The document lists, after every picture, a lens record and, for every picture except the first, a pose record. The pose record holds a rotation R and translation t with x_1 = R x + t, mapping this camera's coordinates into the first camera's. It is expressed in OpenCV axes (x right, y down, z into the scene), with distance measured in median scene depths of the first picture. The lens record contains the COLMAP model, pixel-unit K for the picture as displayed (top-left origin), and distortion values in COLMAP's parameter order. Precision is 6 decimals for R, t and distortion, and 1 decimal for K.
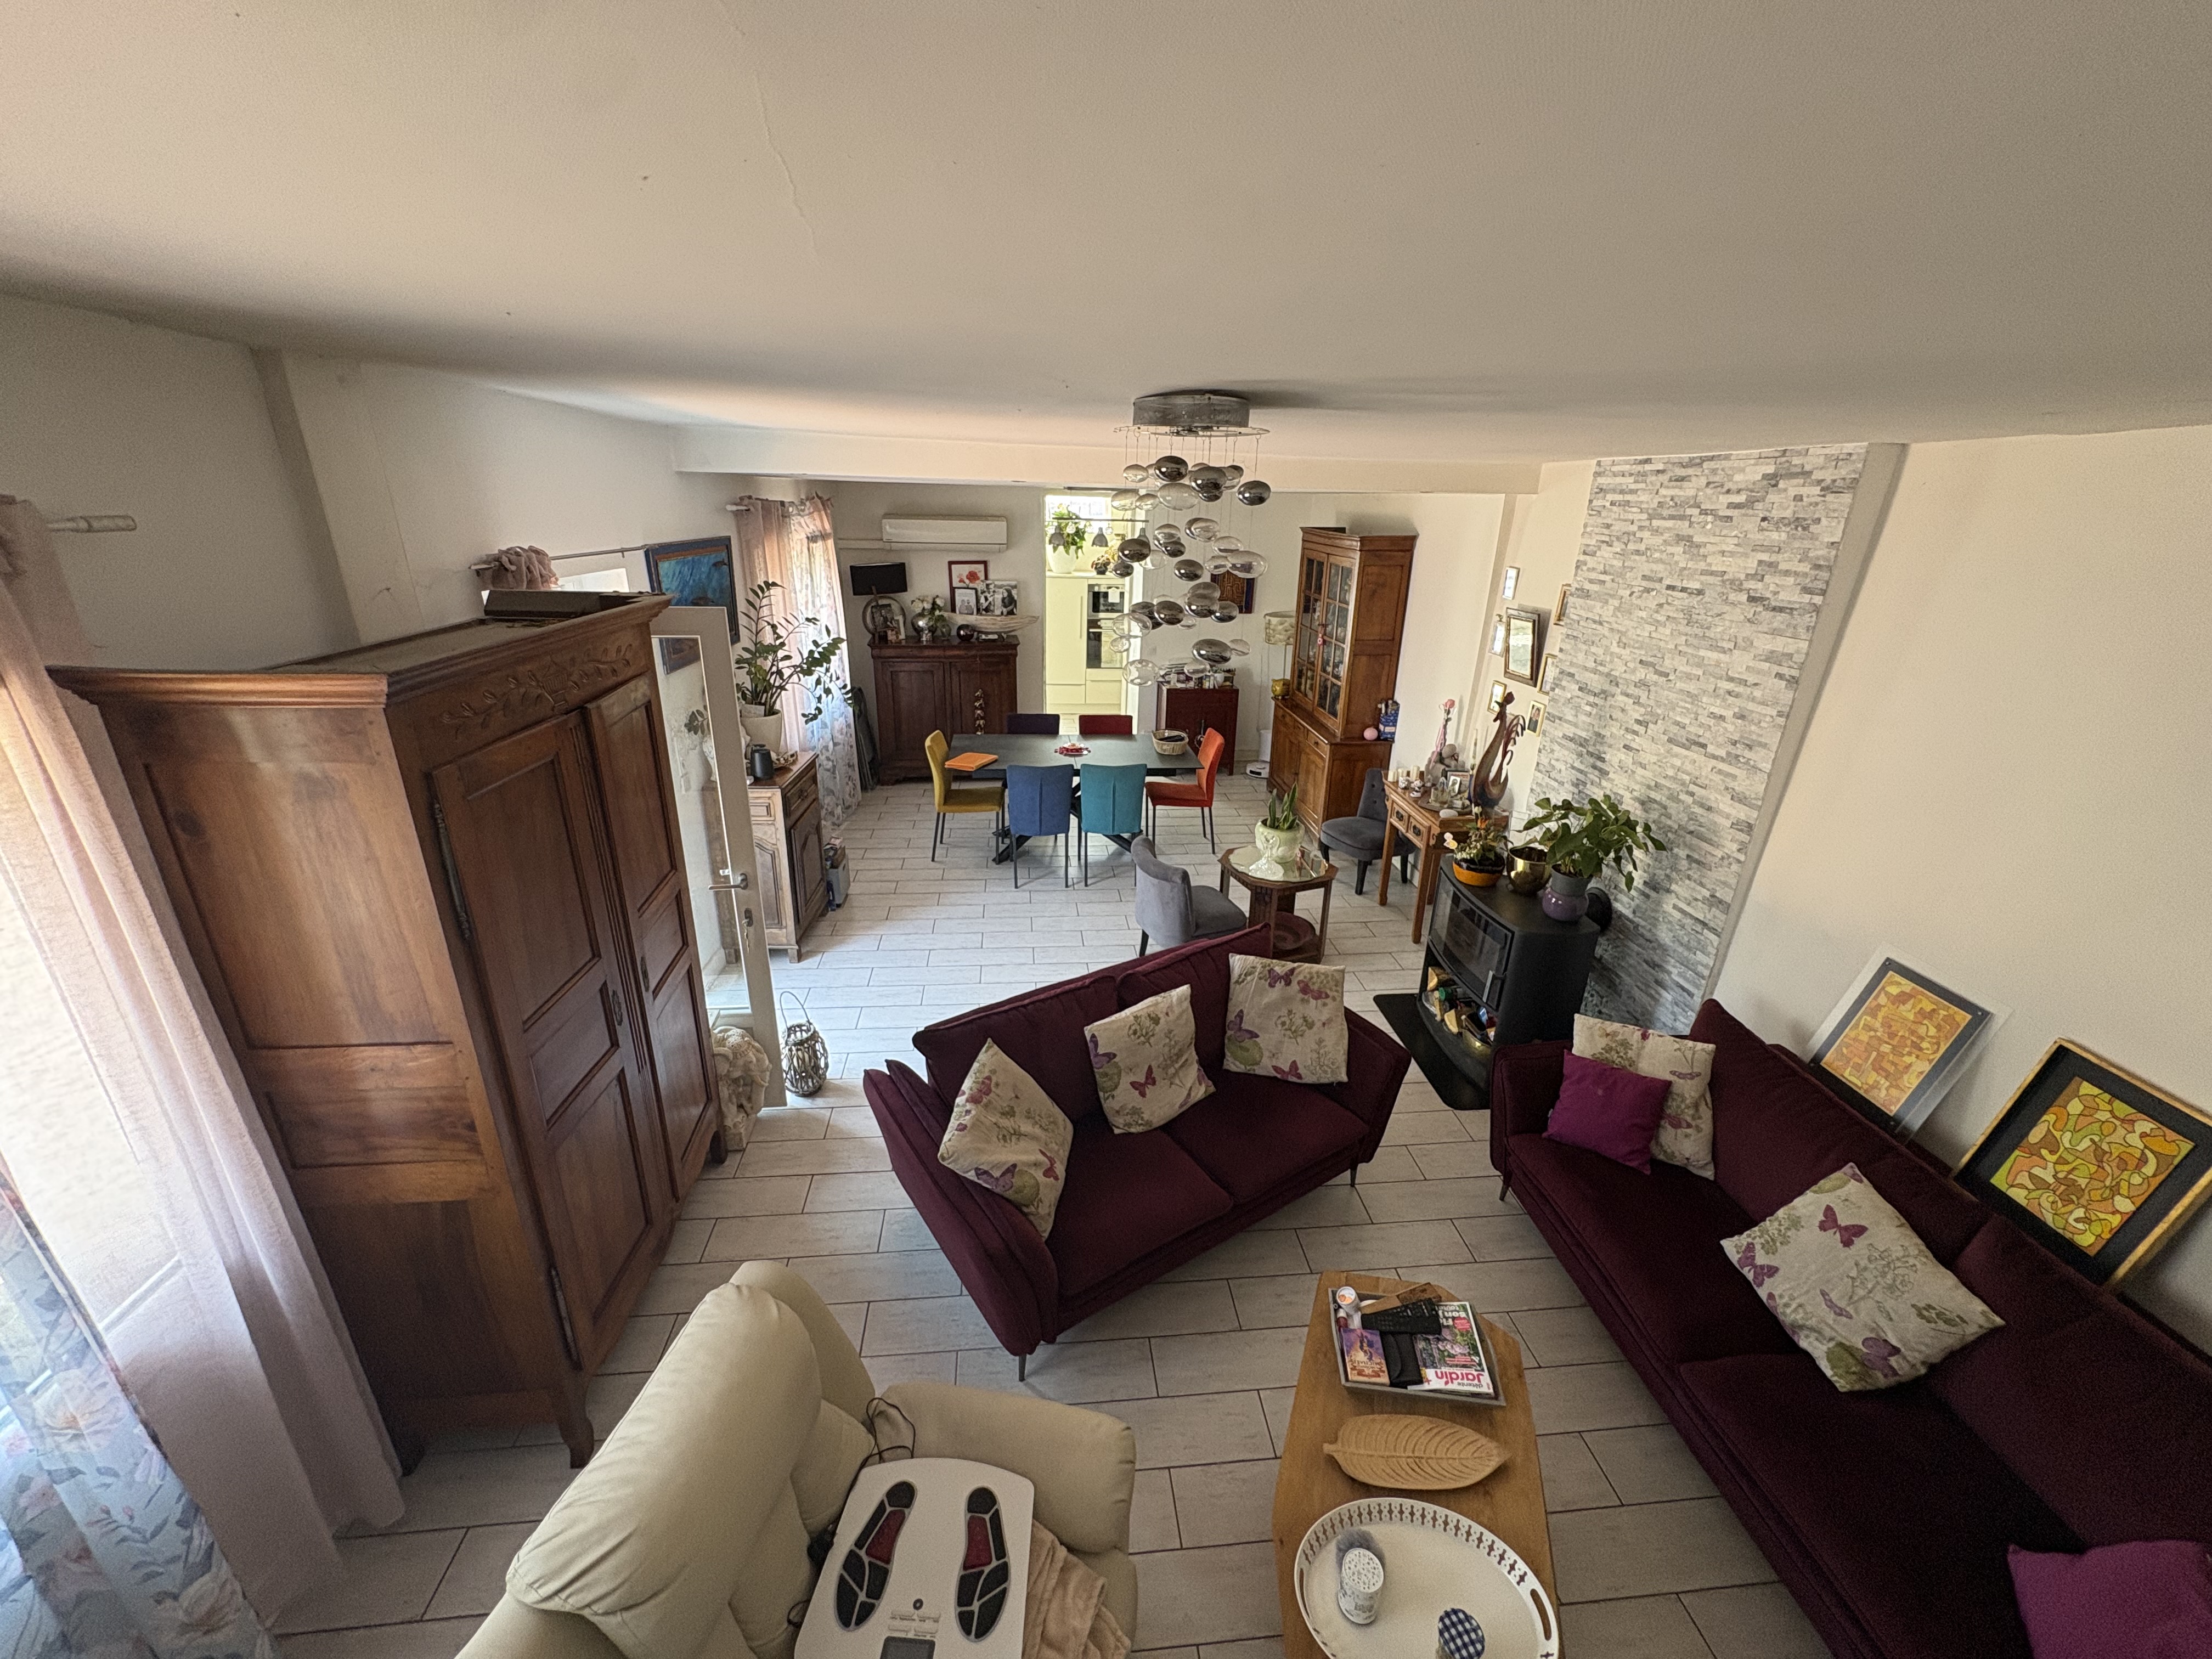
lens RADIAL K [[881.2, 0, 1106.0], [0, 881.2, 827.7], [0, 0, 1]] dist [0.001463, 0.000105]
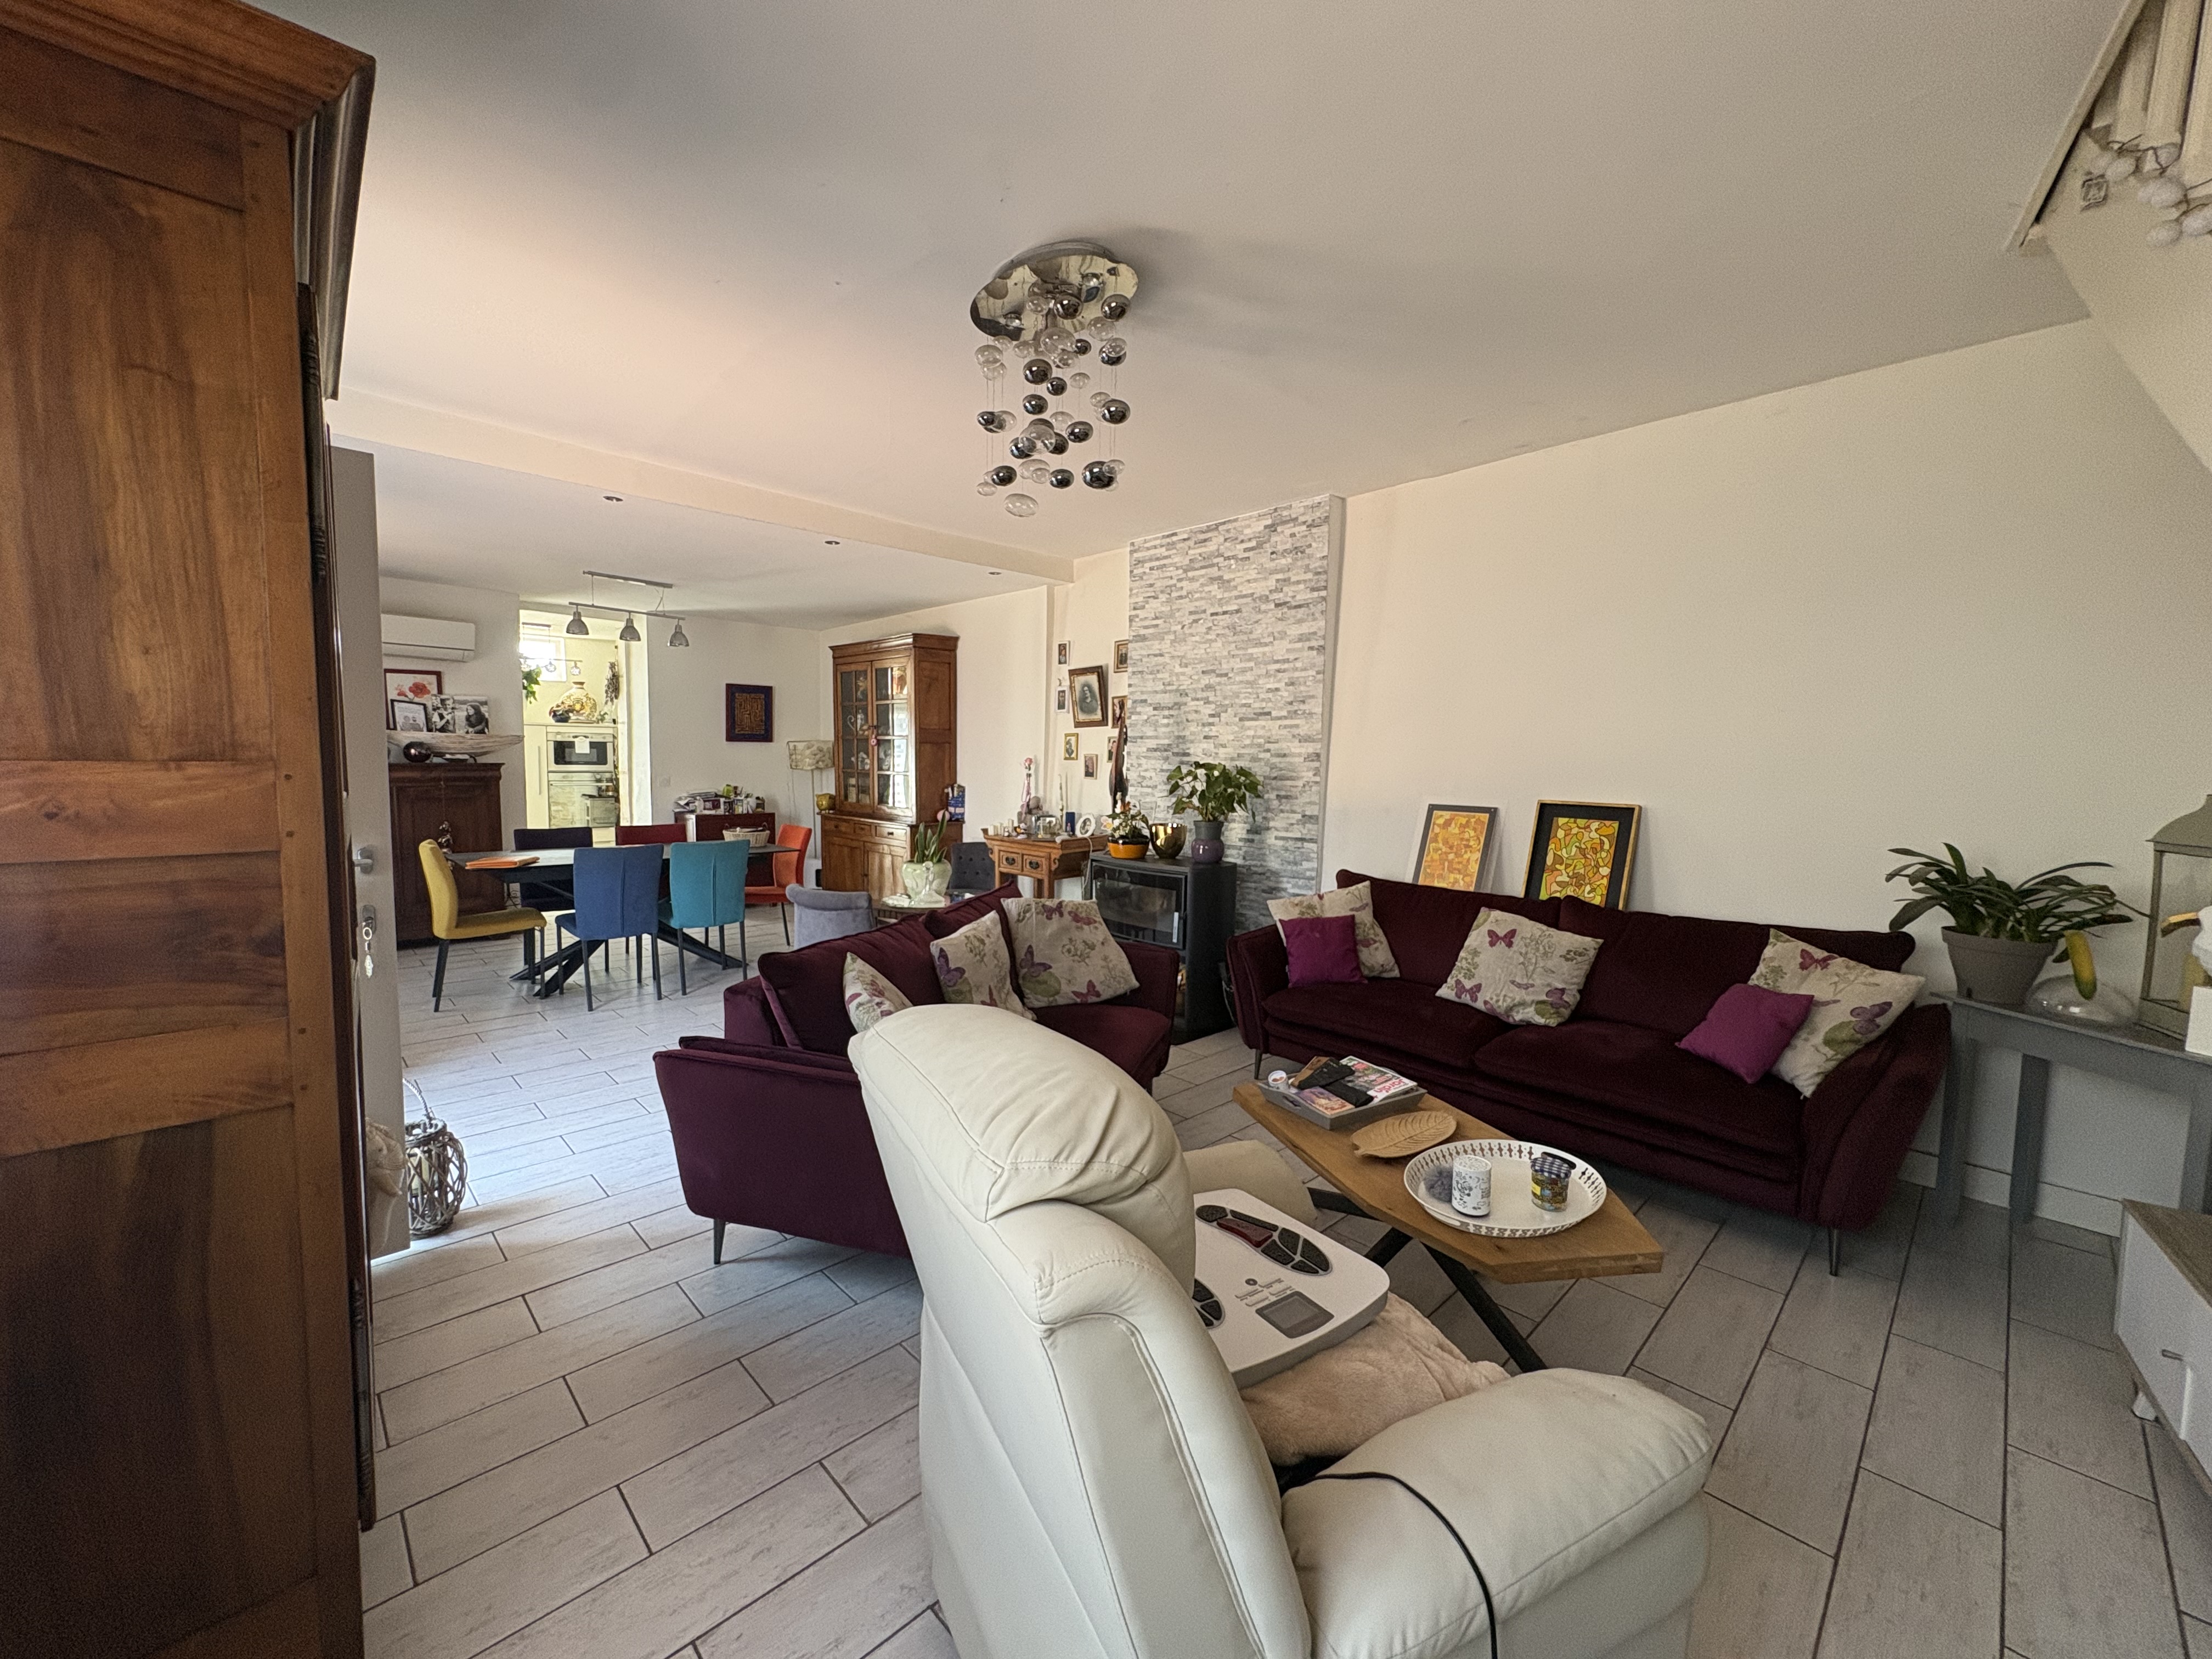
lens RADIAL K [[881.2, 0, 1106.4], [0, 881.2, 829.4], [0, 0, 1]] dist [0.001463, 0.000105]
pose [[0.784745, -0.060608, 0.616849, -0.397835], [0.221254, 0.957033, -0.187443, 0.299503], [-0.578984, 0.283575, 0.764436, 0.165406]]
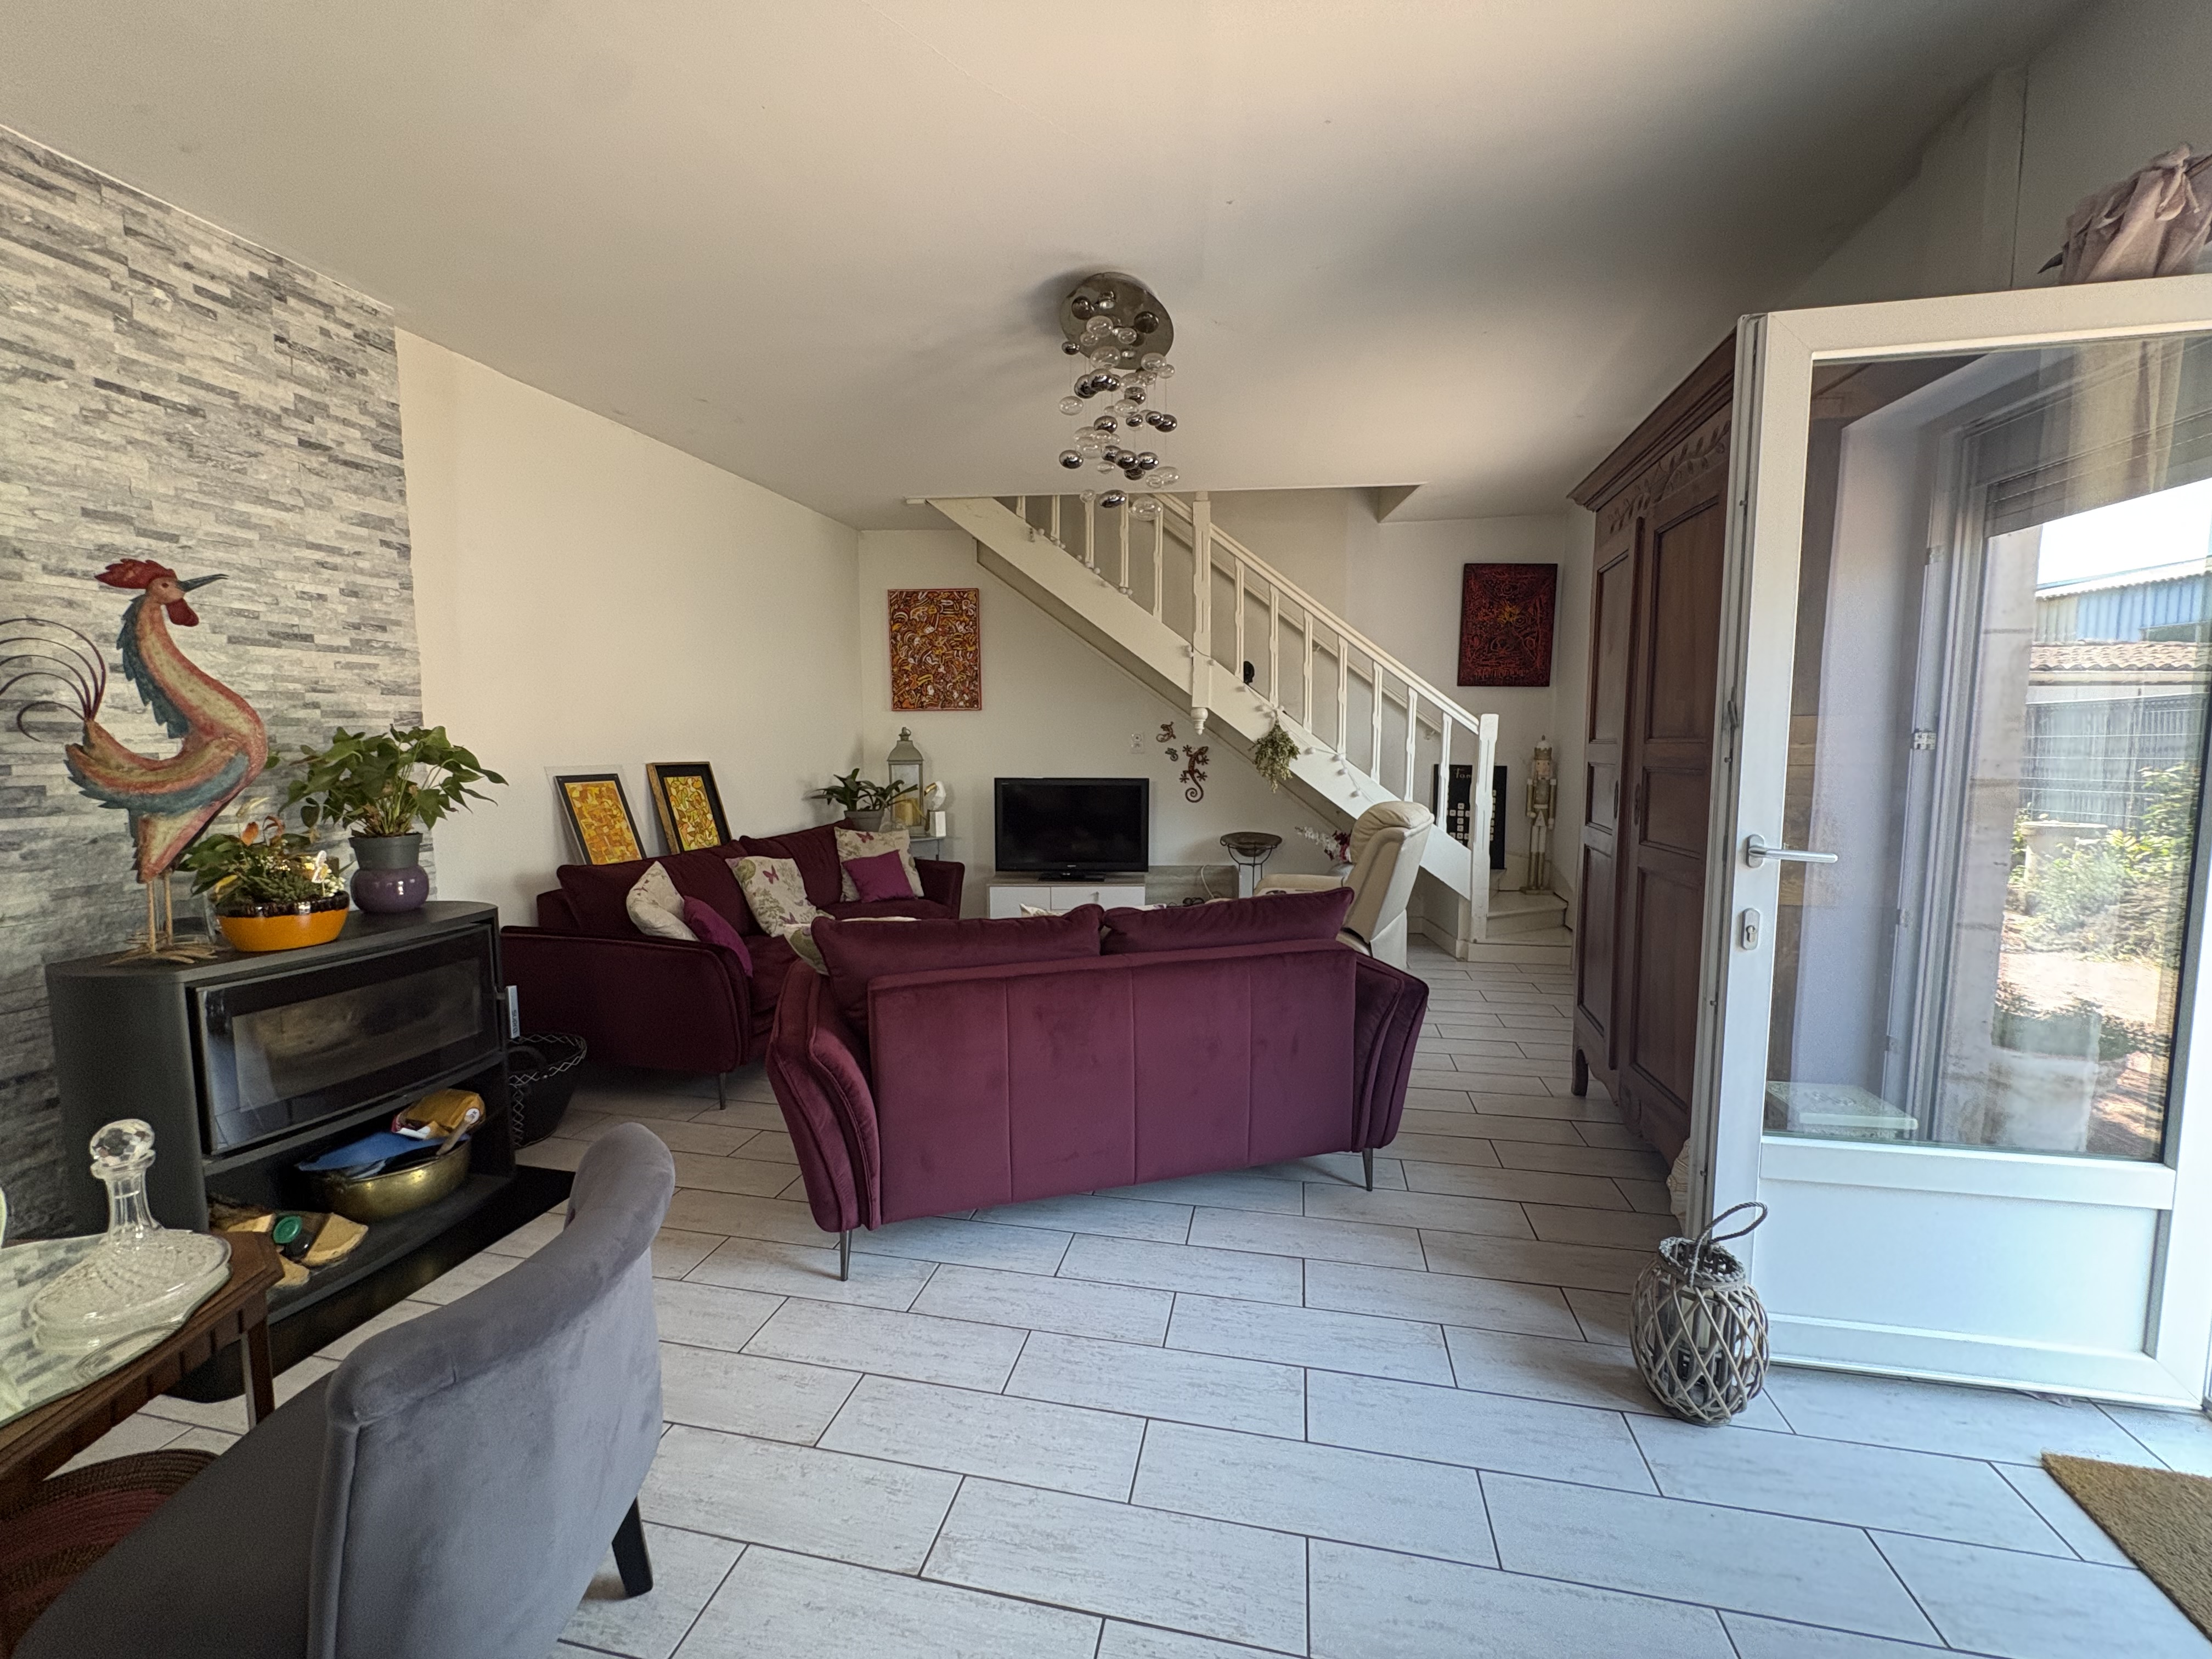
lens RADIAL K [[881.2, 0, 1117.6], [0, 881.2, 828.0], [0, 0, 1]] dist [0.001463, 0.000105]
pose [[-0.954140, -0.047486, 0.295570, -0.228002], [0.089361, 0.897145, 0.432603, -0.226703], [-0.285712, 0.439176, -0.851759, 1.627165]]
